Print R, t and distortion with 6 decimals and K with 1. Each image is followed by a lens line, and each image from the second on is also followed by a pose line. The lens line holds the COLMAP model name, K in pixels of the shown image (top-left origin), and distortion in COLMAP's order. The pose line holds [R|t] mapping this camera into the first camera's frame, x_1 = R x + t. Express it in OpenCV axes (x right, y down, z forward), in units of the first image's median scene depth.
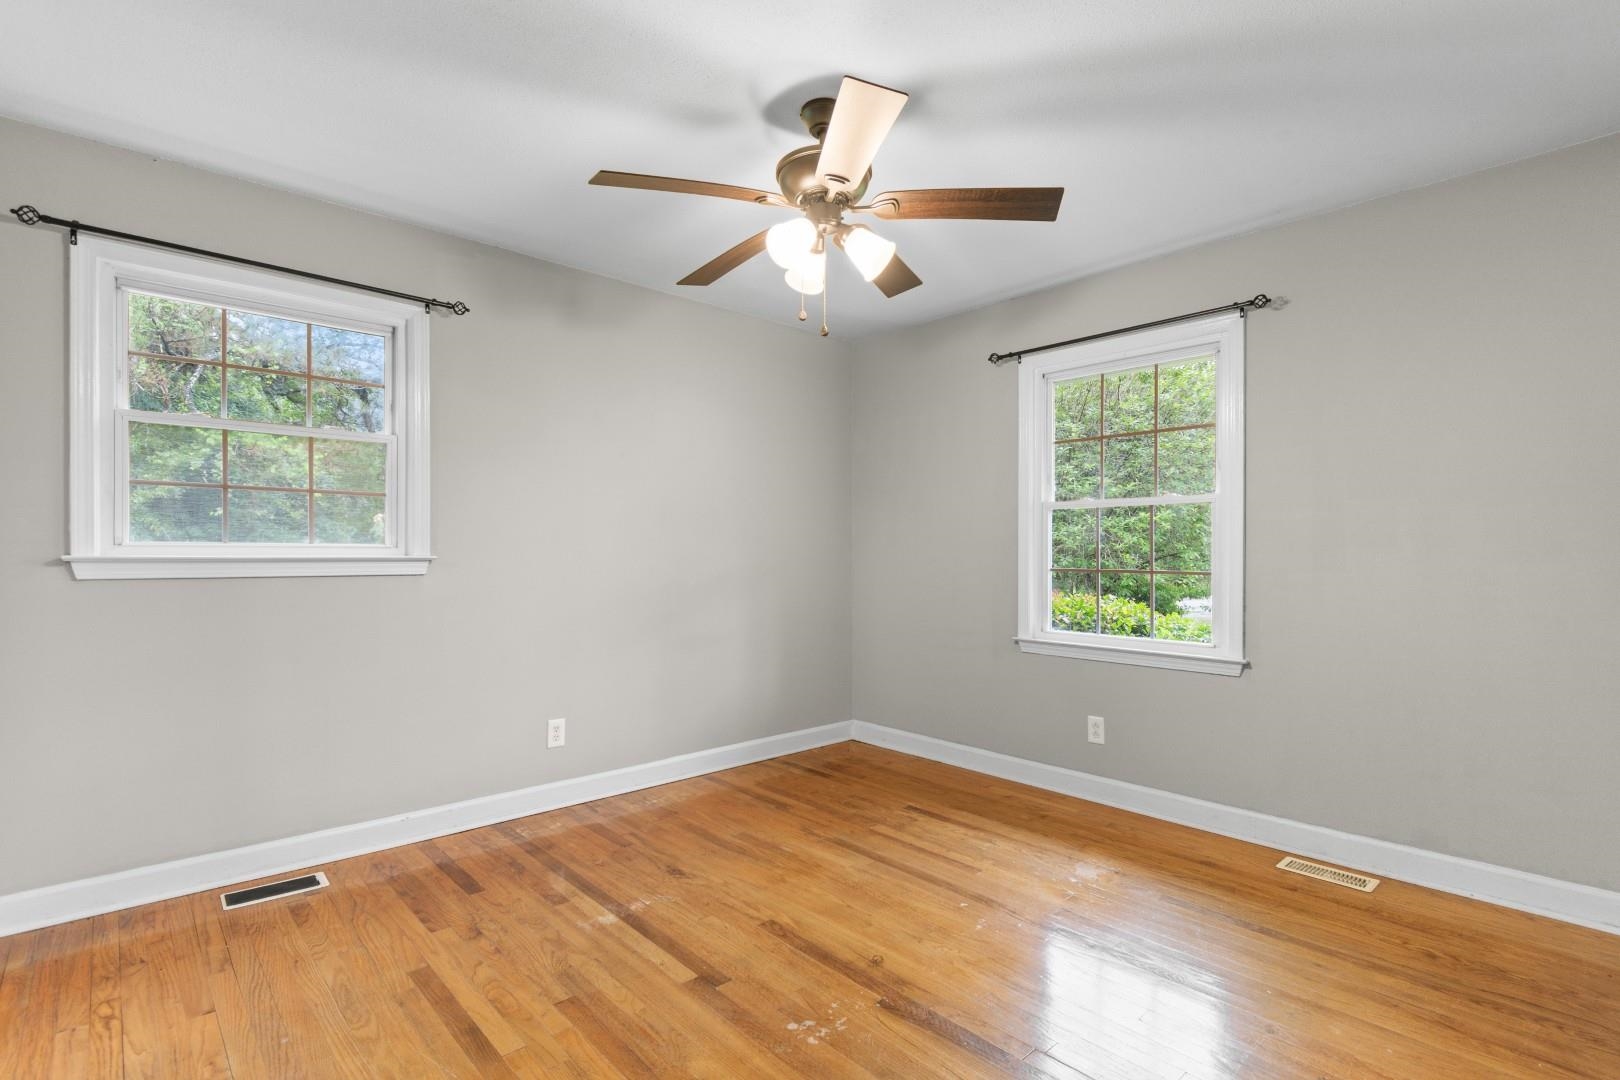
lens RADIAL K [[764.5, 0, 810.1], [0, 764.5, 548.6], [0, 0, 1]] dist [0.000798, 0.000078]
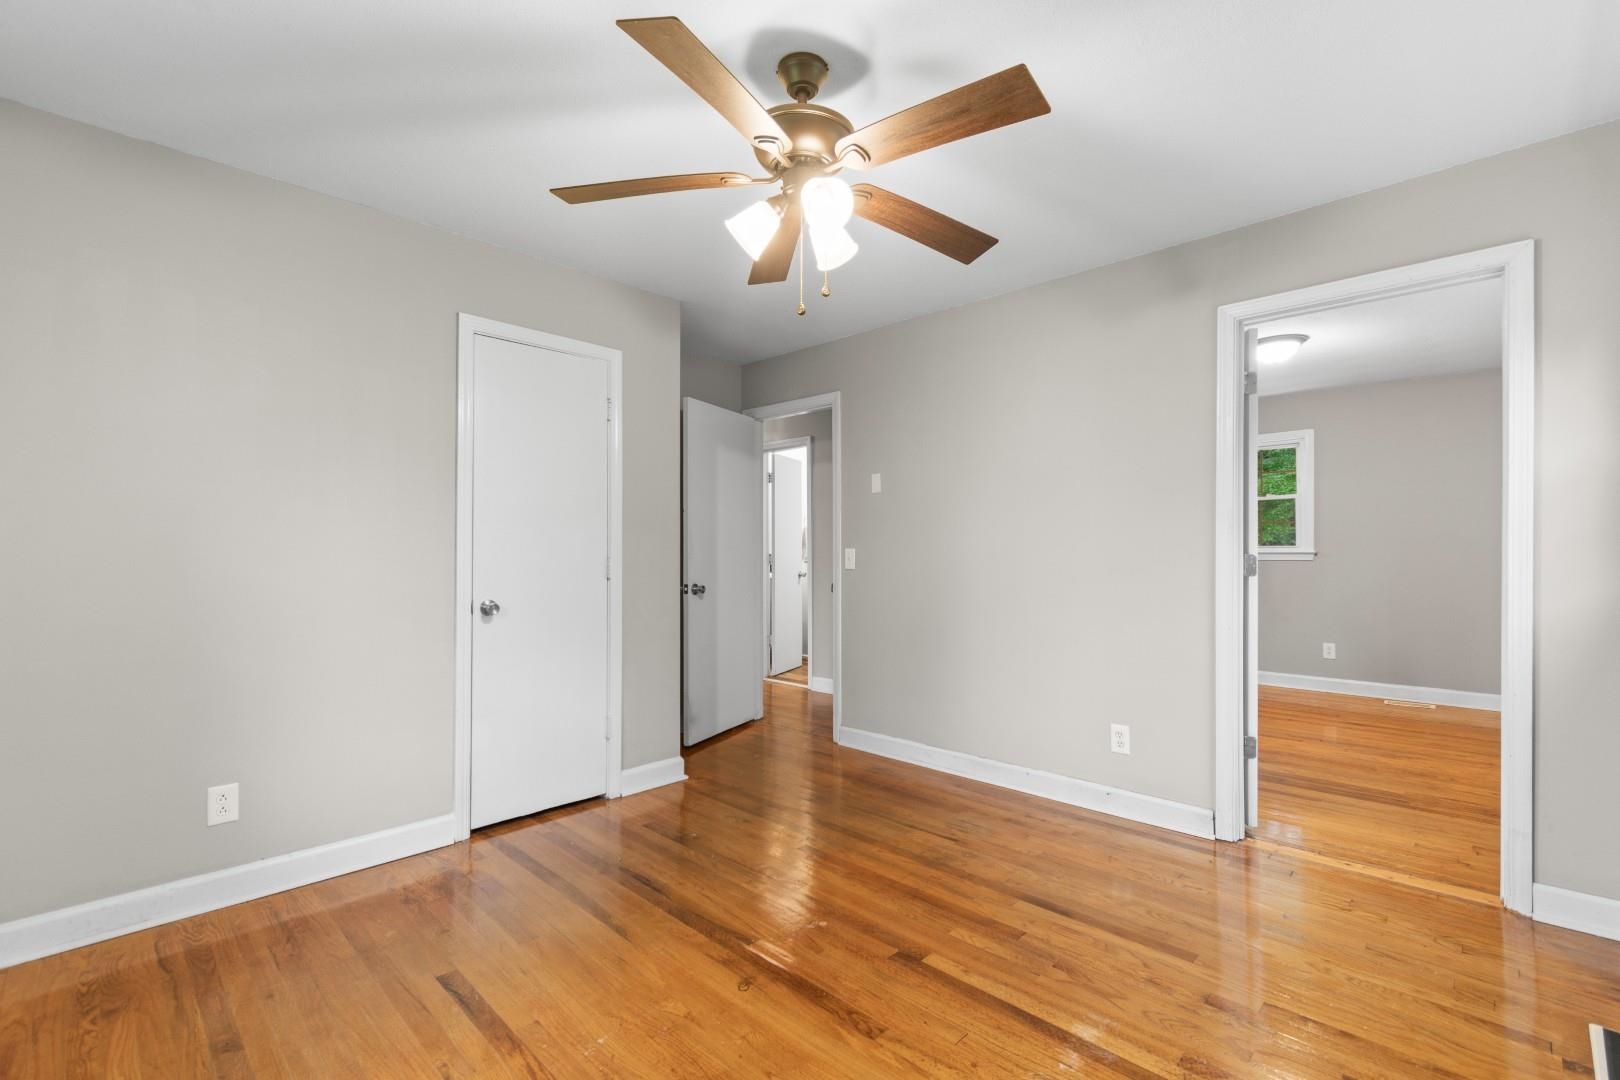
lens RADIAL K [[714.4, 0, 810.5], [0, 714.4, 548.4], [0, 0, 1]] dist [-0.000164, -0.000151]
pose [[-0.998486, -0.001064, -0.054992, 0.055089], [-0.000651, 0.999971, -0.007524, 0.006235], [0.054999, -0.007477, -0.998458, 1.866060]]
